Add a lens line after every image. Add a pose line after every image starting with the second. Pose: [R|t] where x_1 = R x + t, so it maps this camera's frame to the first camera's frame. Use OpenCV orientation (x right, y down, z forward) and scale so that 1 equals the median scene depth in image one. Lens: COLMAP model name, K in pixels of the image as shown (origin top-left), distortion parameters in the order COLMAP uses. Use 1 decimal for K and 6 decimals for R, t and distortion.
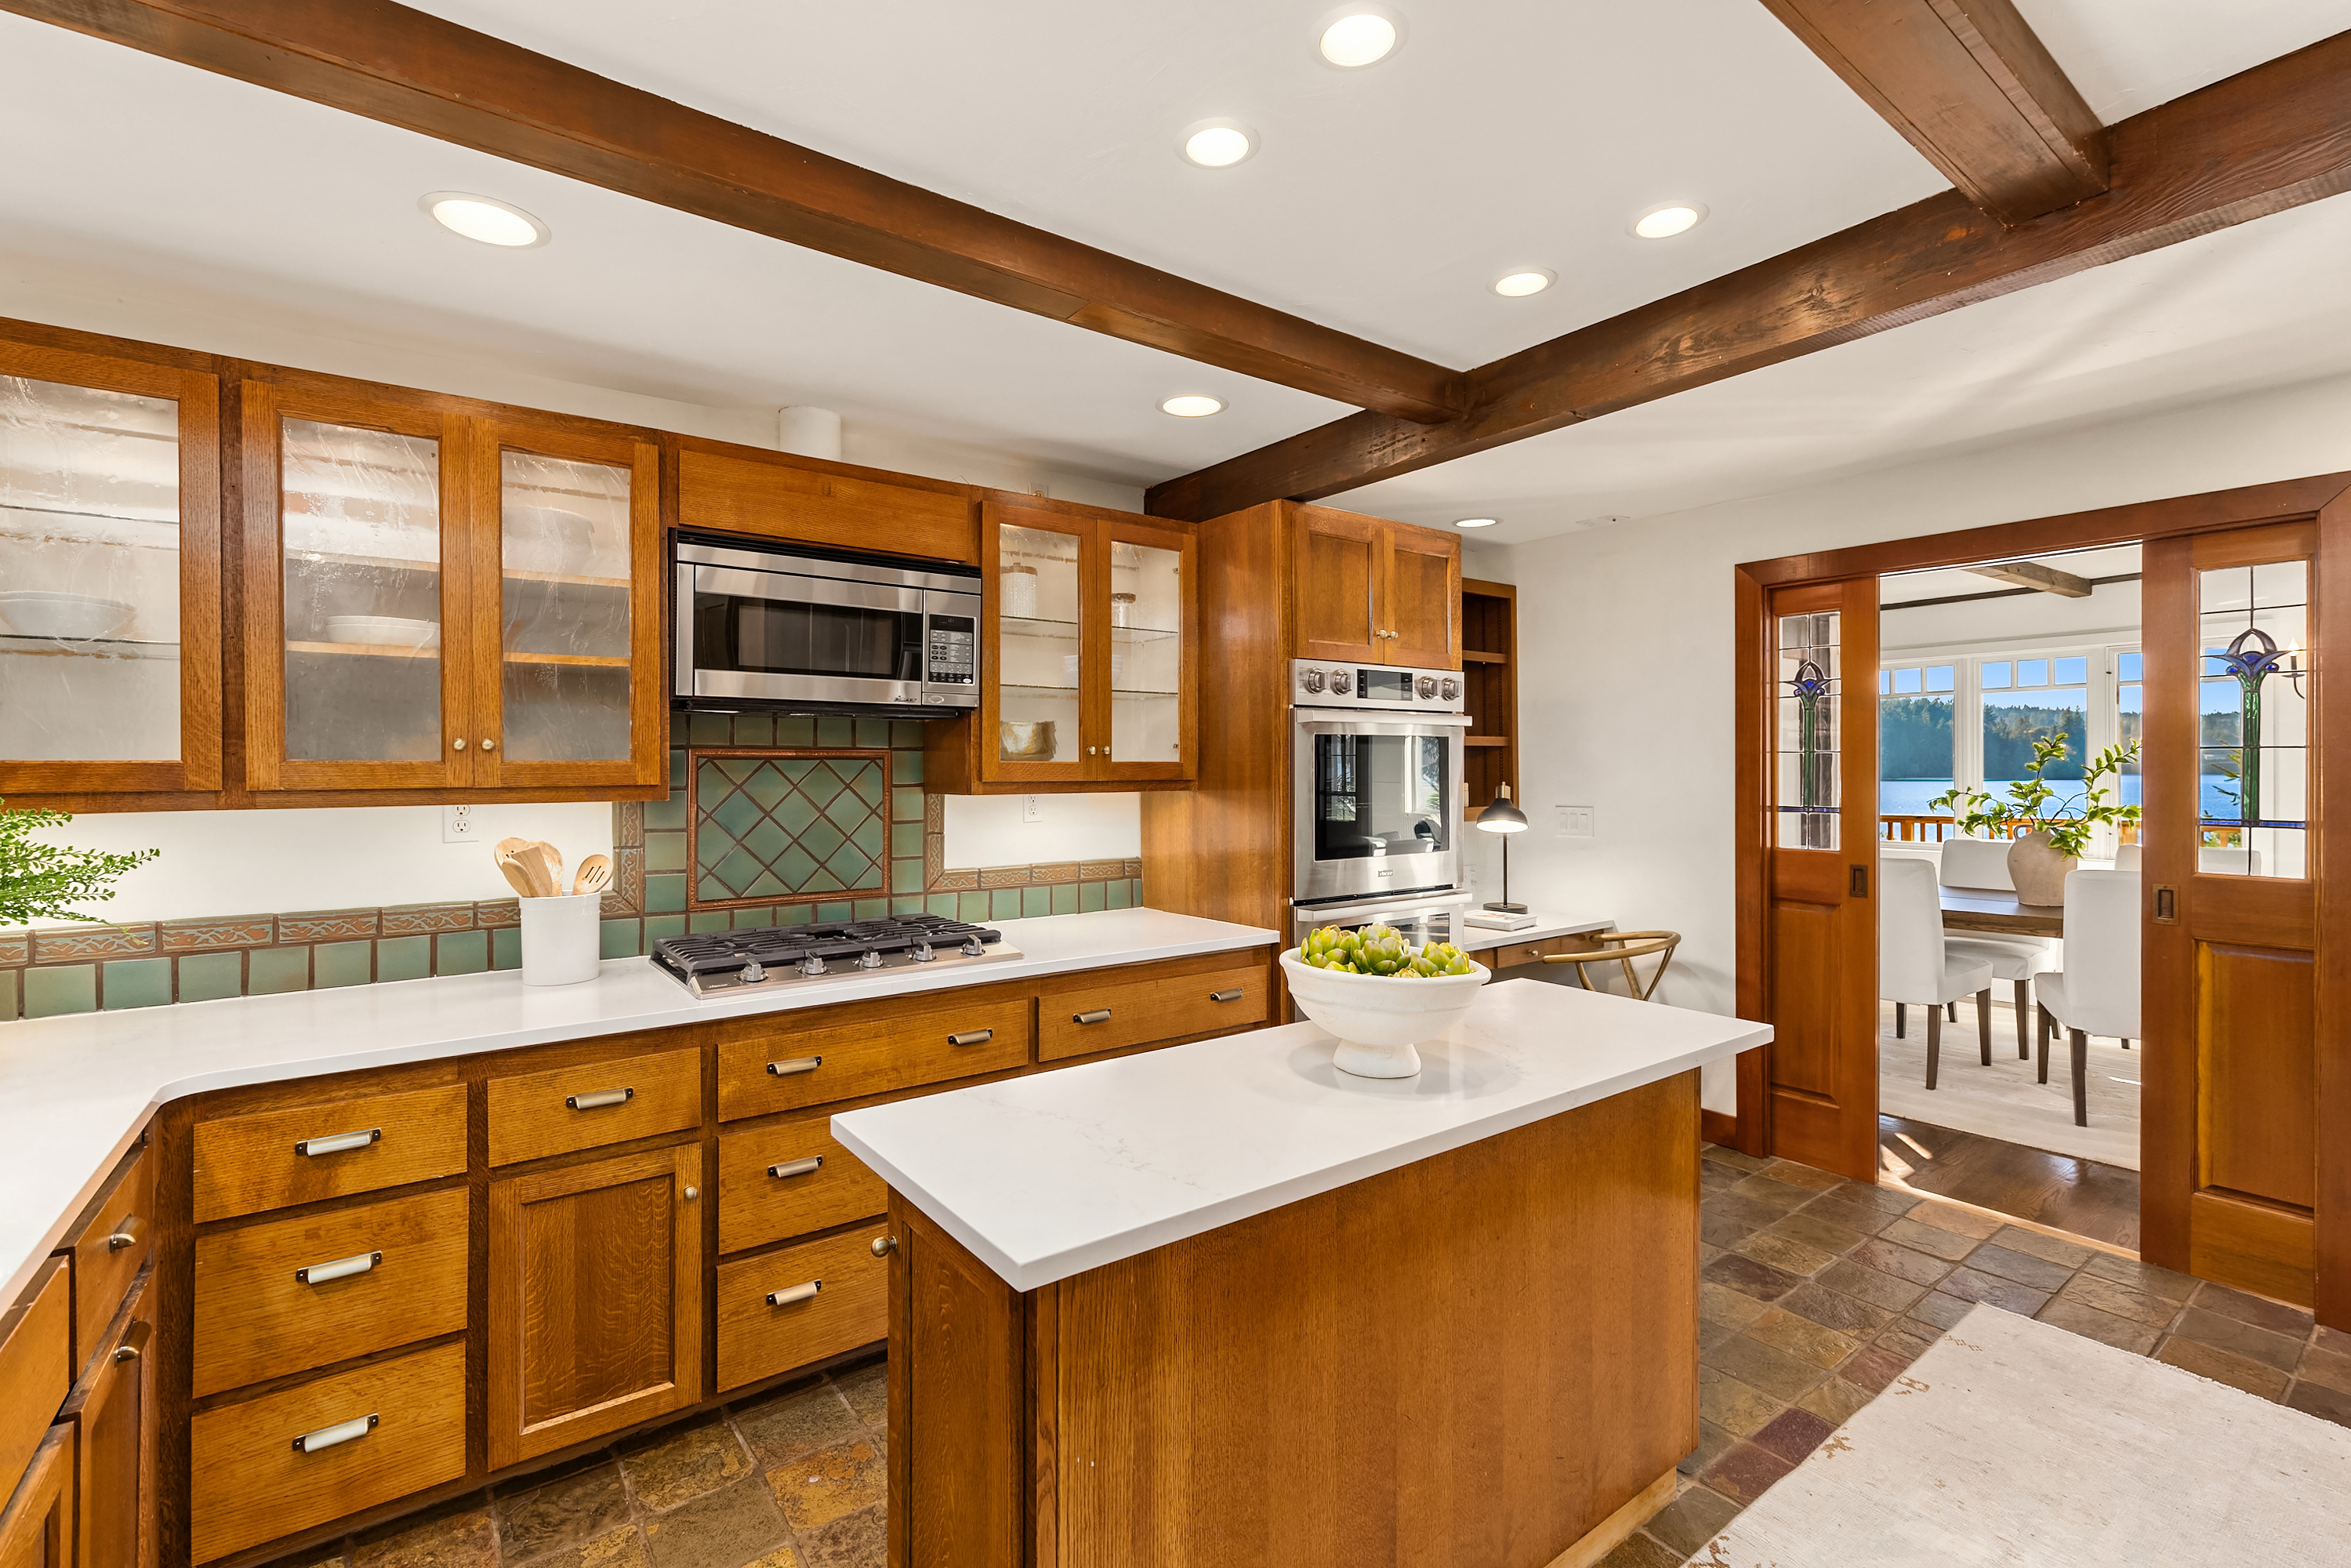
lens RADIAL K [[1062.8, 0, 1137.9], [0, 1062.8, 768.2], [0, 0, 1]] dist [0.015200, 0.000260]
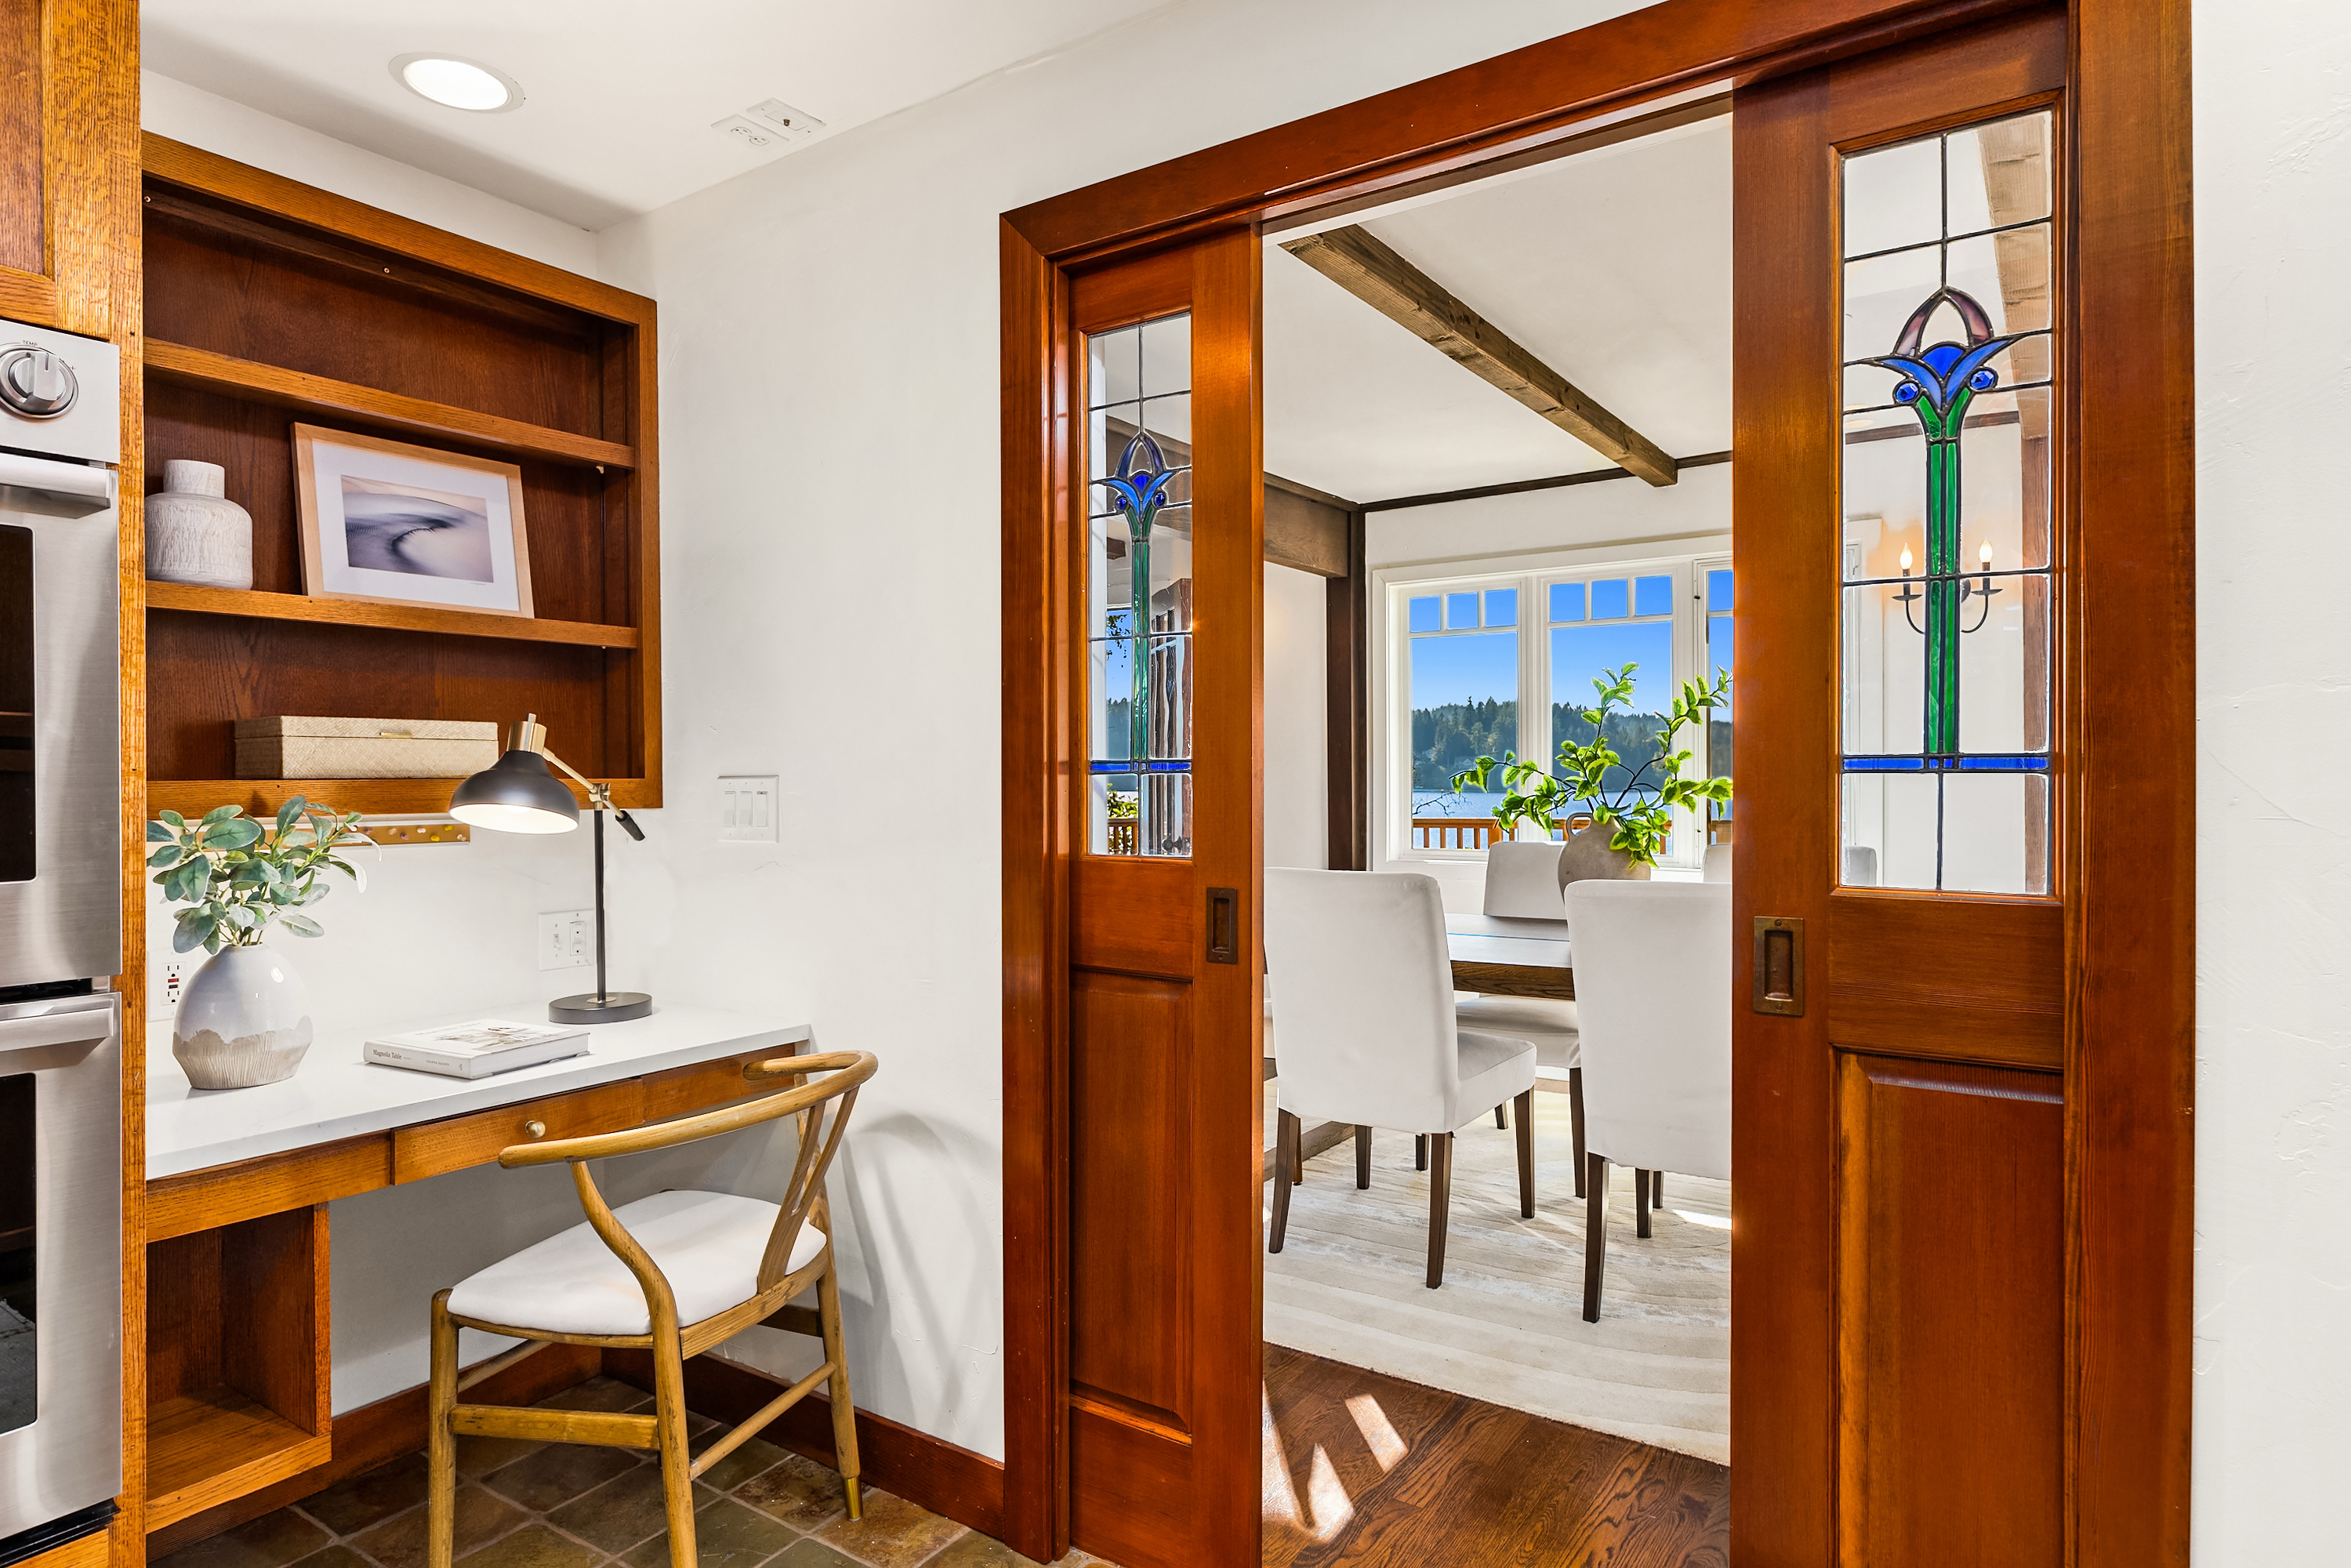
lens RADIAL K [[1347.9, 0, 1105.4], [0, 1347.9, 780.0], [0, 0, 1]] dist [0.003397, 0.000886]
pose [[0.950697, -0.001637, 0.310117, 0.446733], [0.001615, 0.999999, 0.000328, 0.044544], [-0.310117, 0.000189, 0.950698, 0.479868]]
